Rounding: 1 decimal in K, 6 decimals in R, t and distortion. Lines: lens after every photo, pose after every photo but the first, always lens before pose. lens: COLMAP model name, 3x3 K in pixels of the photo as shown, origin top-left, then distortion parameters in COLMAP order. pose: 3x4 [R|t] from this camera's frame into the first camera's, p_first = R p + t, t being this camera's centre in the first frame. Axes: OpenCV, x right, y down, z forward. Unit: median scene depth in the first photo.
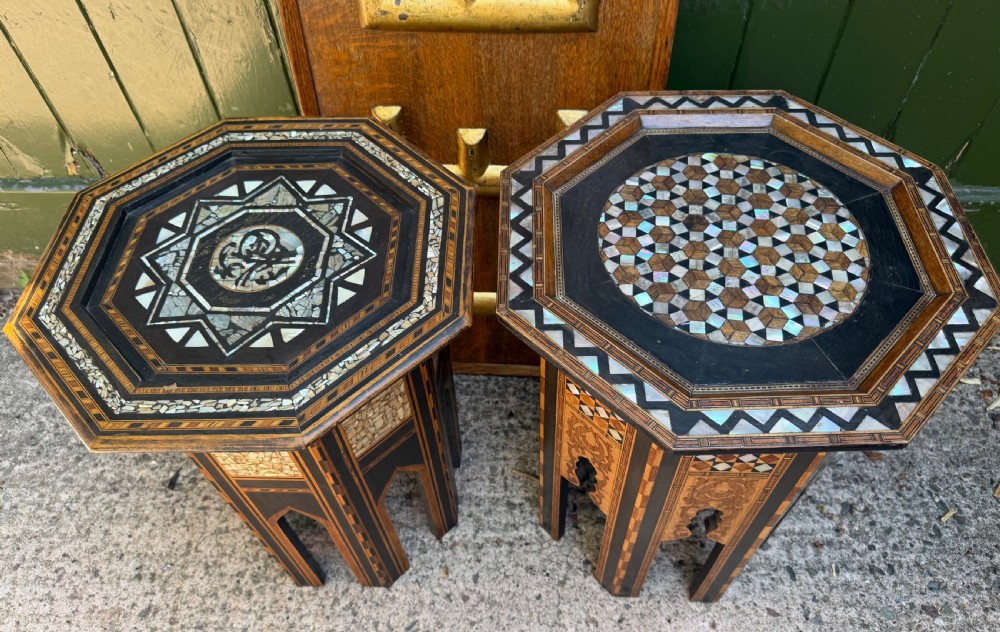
lens RADIAL K [[706.7, 0, 500.2], [0, 706.7, 330.0], [0, 0, 1]] dist [0.088381, -0.181194]
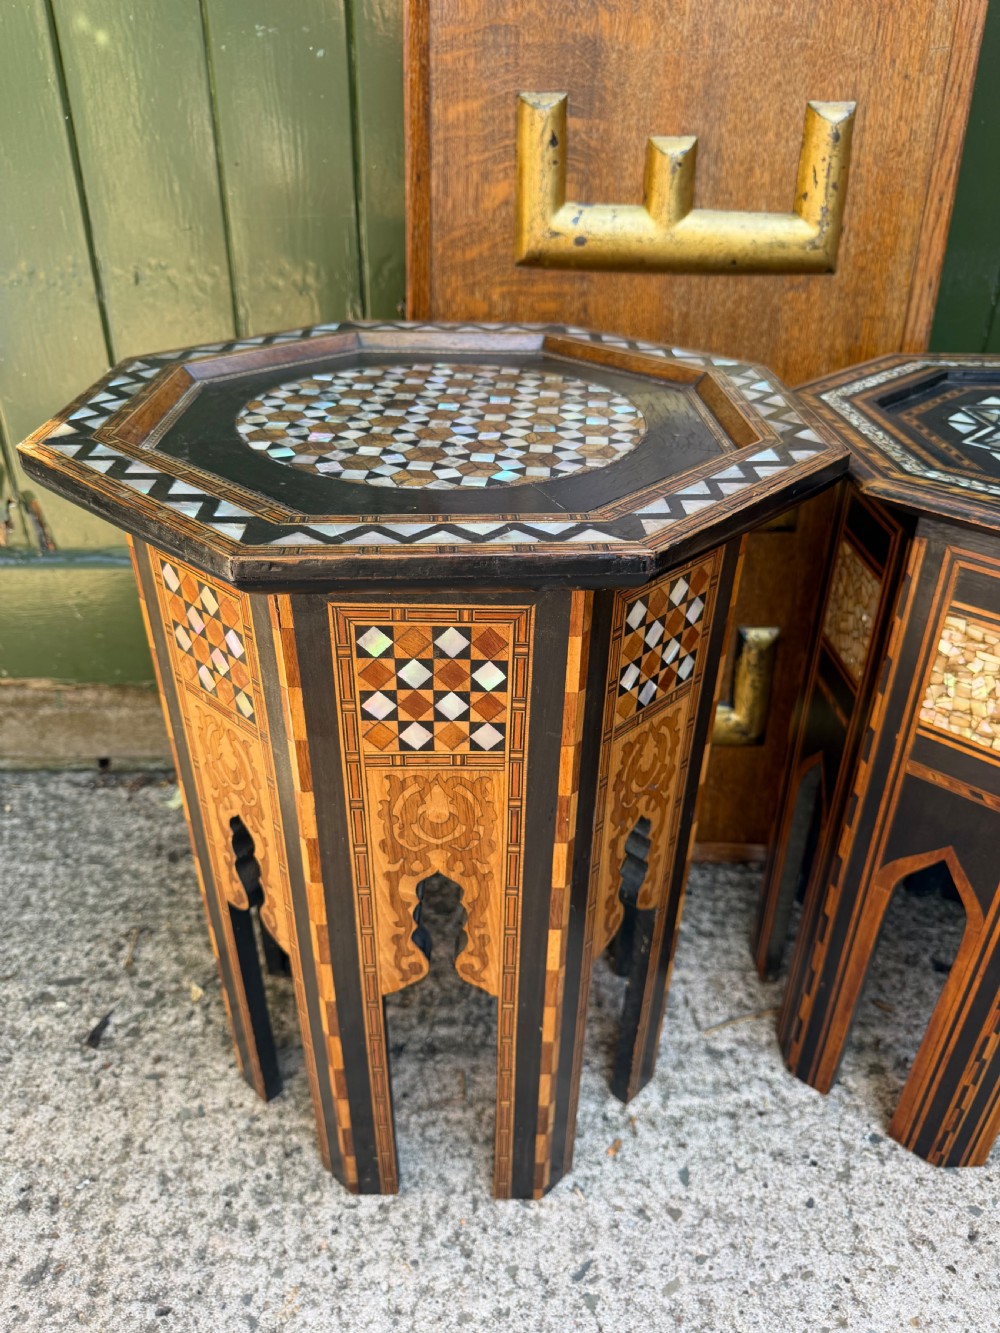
lens RADIAL K [[969.3, 0, 505.6], [0, 969.3, 662.8], [0, 0, 1]] dist [-0.015275, 0.000575]
pose [[0.996219, 0.005093, 0.086728, -0.236793], [0.027981, 0.926274, -0.375809, 0.264831], [-0.082248, 0.376815, 0.922630, 0.204061]]
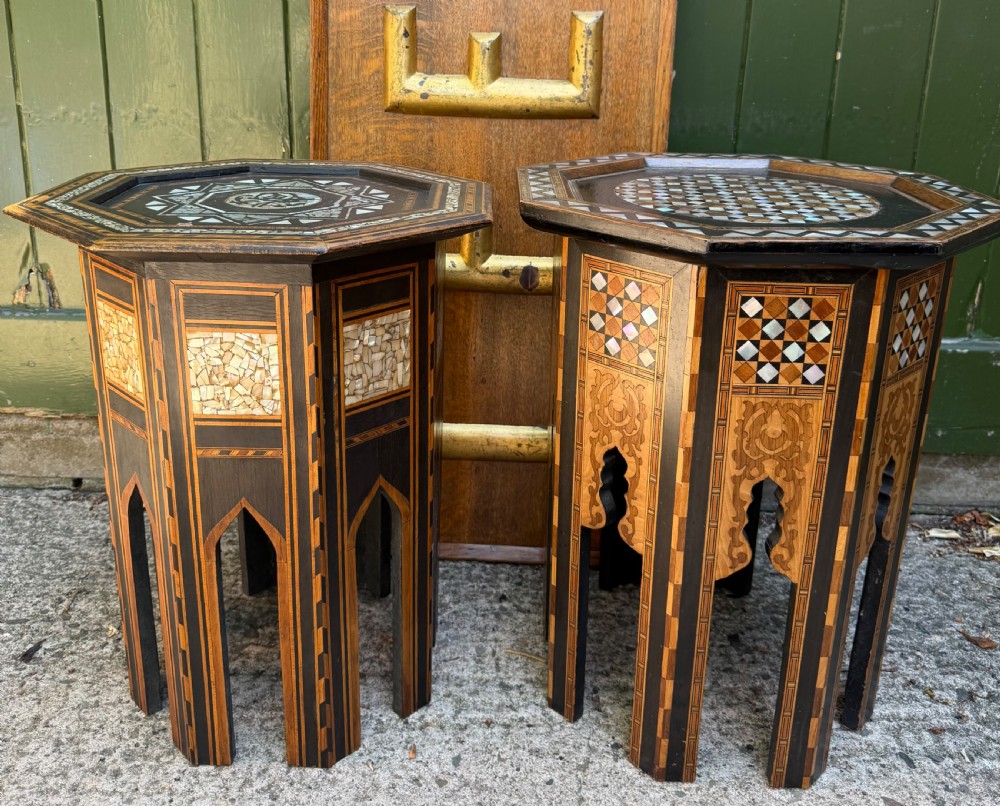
lens RADIAL K [[954.3, 0, 497.2], [0, 954.3, 295.0], [0, 0, 1]] dist [0.001785, -0.013471]
pose [[0.998229, 0.046602, 0.036962, -0.051021], [-0.015533, 0.804098, -0.594294, 0.542136], [-0.057417, 0.592668, 0.803398, -0.000321]]
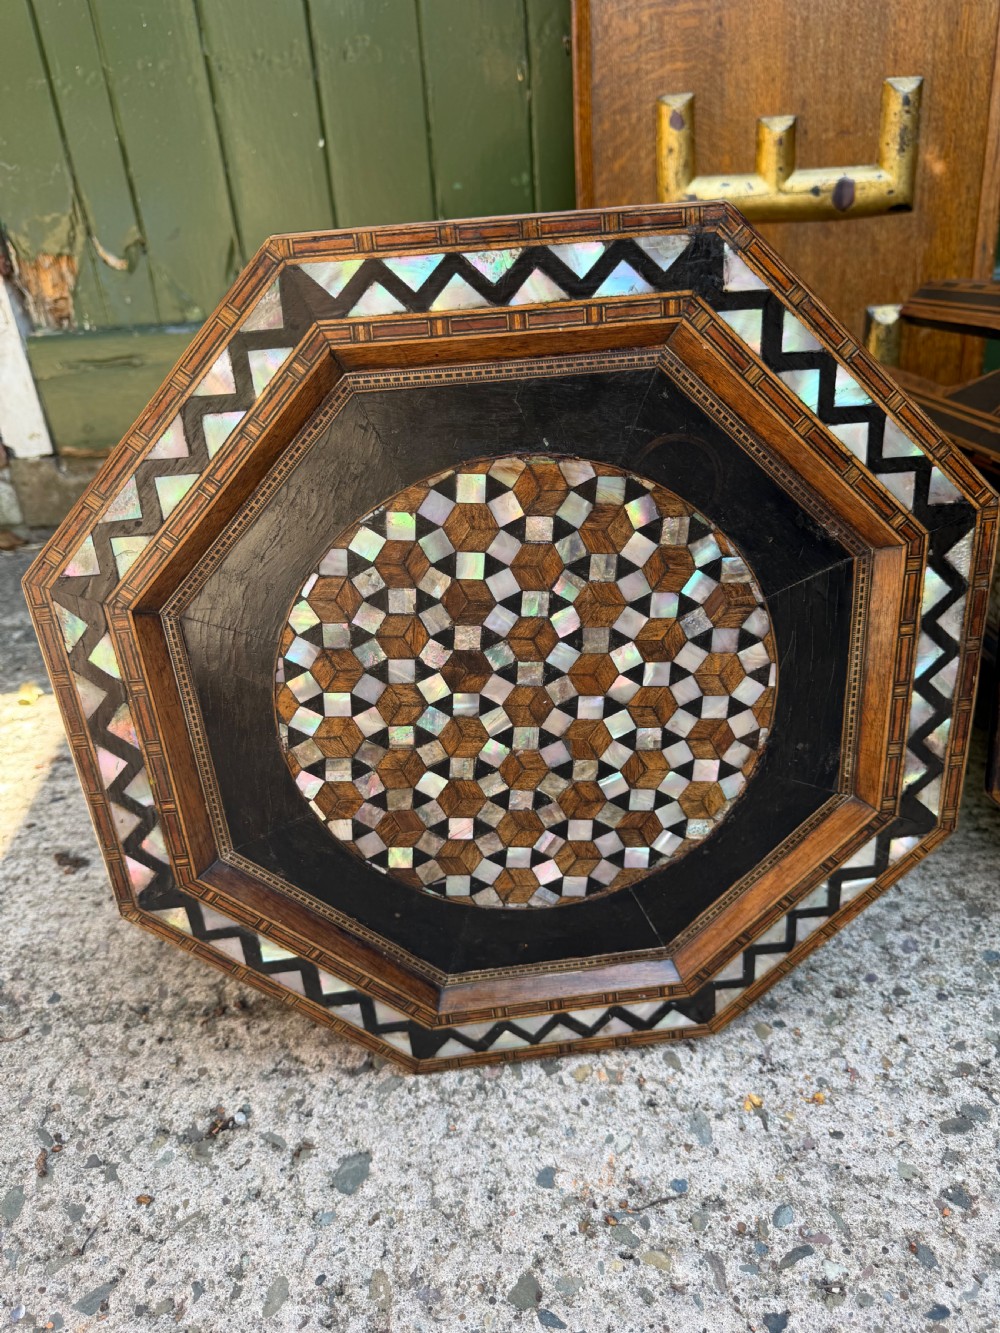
lens RADIAL K [[955.9, 0, 500.0], [0, 955.9, 666.5], [0, 0, 1]] dist [-0.002685, -0.005097]
pose [[0.991028, -0.127260, 0.040843, 0.185407], [0.026842, 0.488871, 0.871943, -0.503371], [-0.130930, -0.863024, 0.487900, 0.458864]]
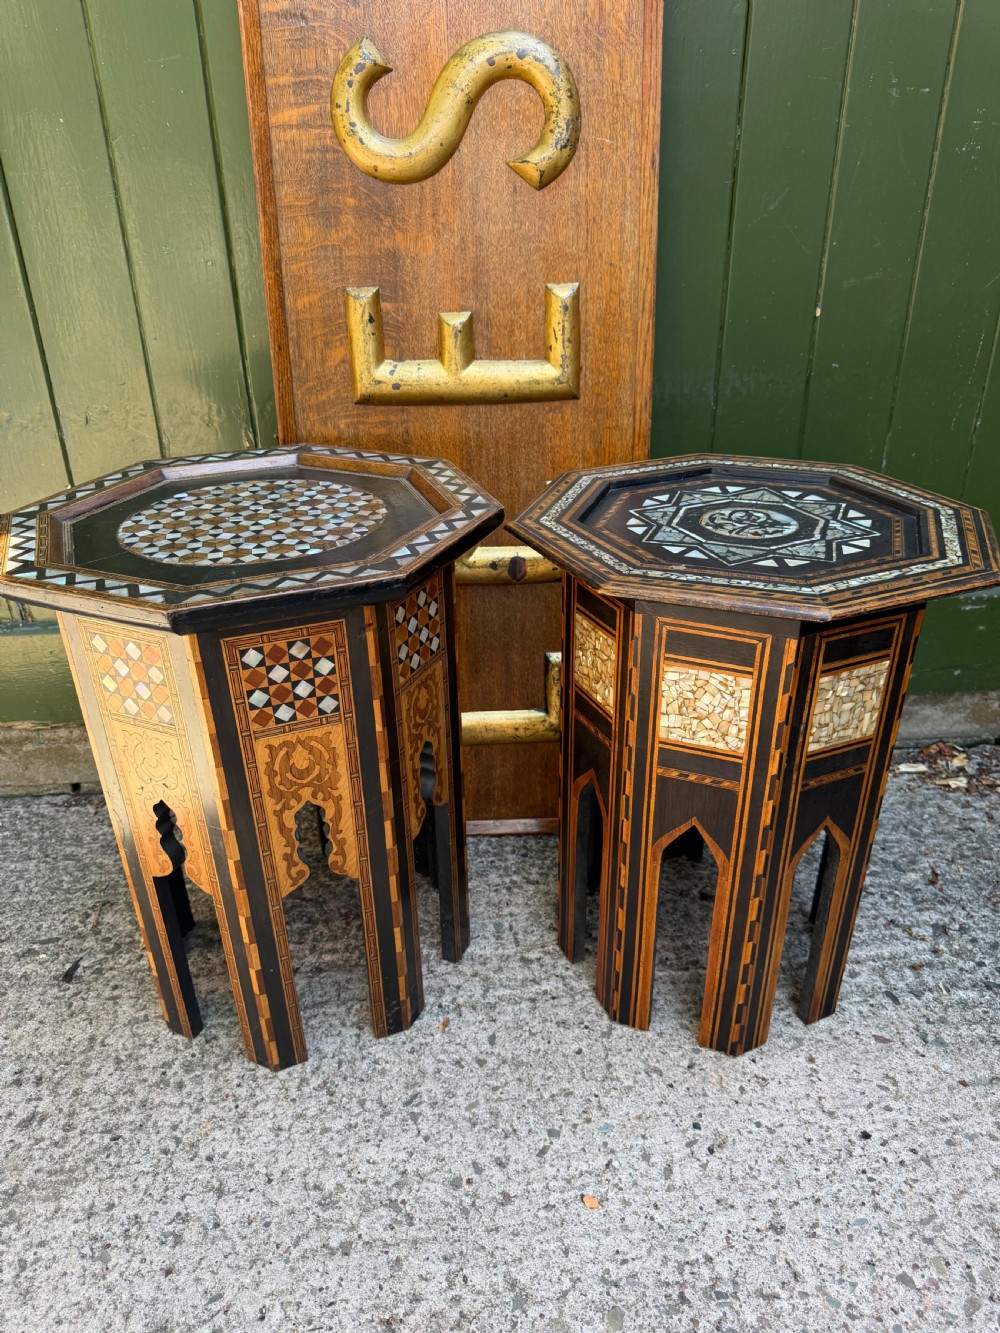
lens RADIAL K [[955.9, 0, 500.0], [0, 955.9, 666.5], [0, 0, 1]] dist [-0.002685, -0.005097]
pose [[0.994277, -0.039417, 0.099292, -0.111996], [0.078639, 0.899150, -0.430518, 0.436318], [-0.072308, 0.435862, 0.897104, -0.069316]]
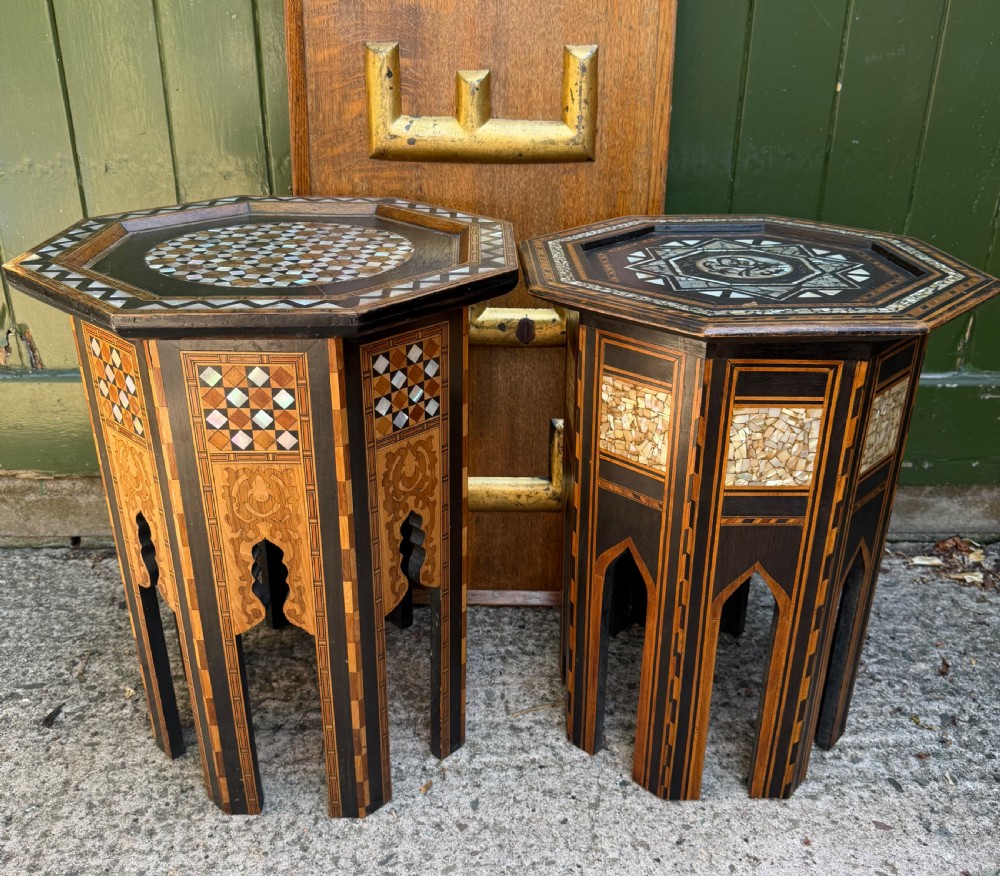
lens RADIAL K [[946.2, 0, 500.0], [0, 946.2, 438.0], [0, 0, 1]] dist [0.050594, -0.103747]
pose [[0.997211, 0.008353, 0.074171, -0.085006], [0.027789, 0.880725, -0.472813, 0.486442], [-0.069274, 0.473555, 0.878036, -0.022127]]
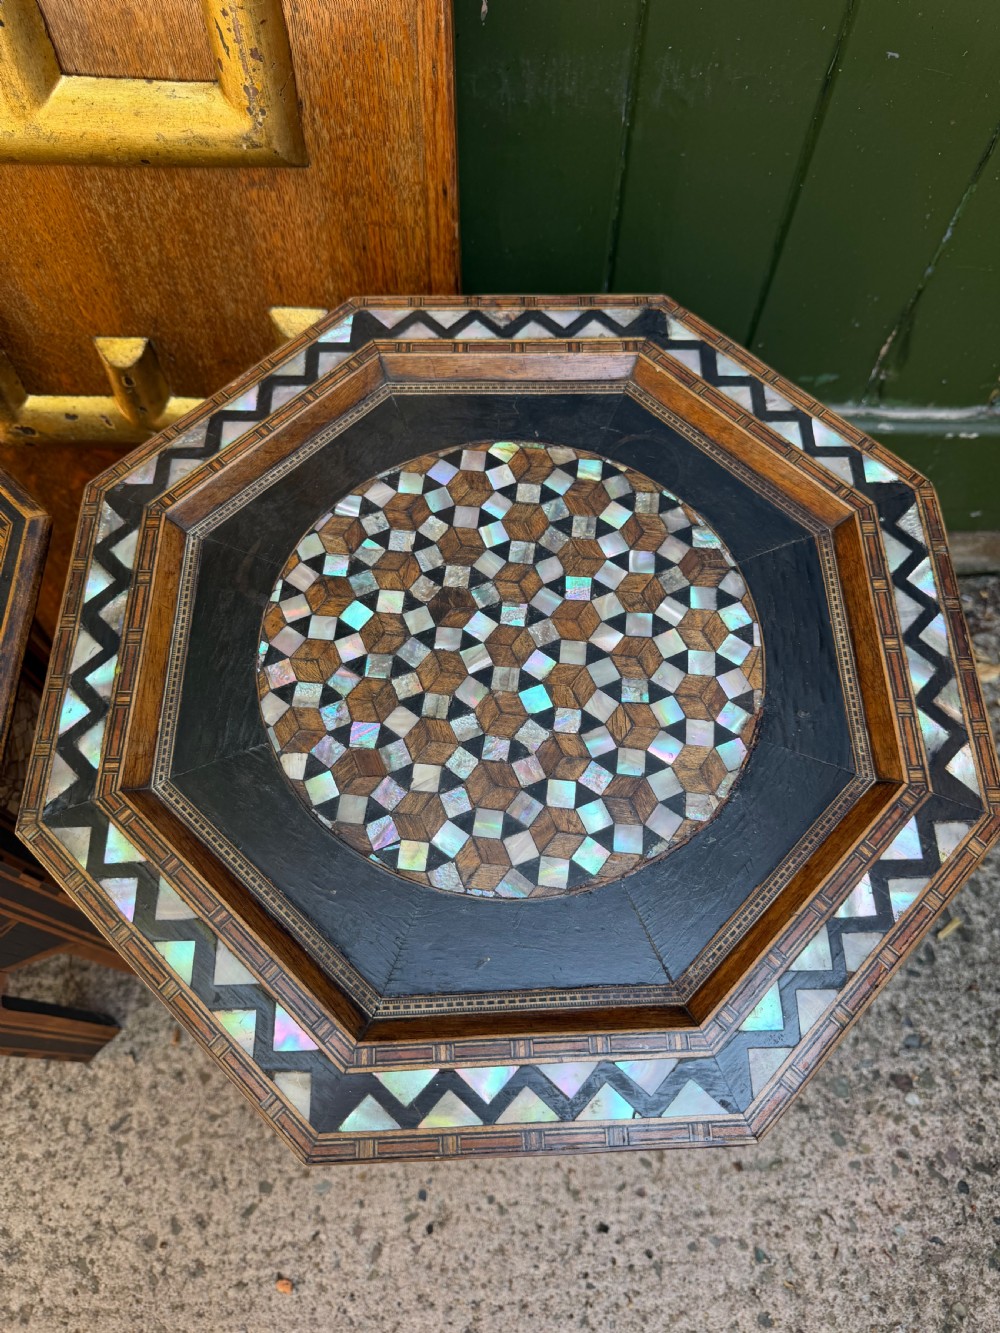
lens RADIAL K [[965.3, 0, 497.1], [0, 965.3, 669.8], [0, 0, 1]] dist [0.005648, -0.017326]
pose [[0.999217, -0.015855, 0.036239, 0.192329], [0.007816, 0.977231, 0.212033, -0.173563], [-0.038775, -0.211584, 0.976590, 0.206928]]
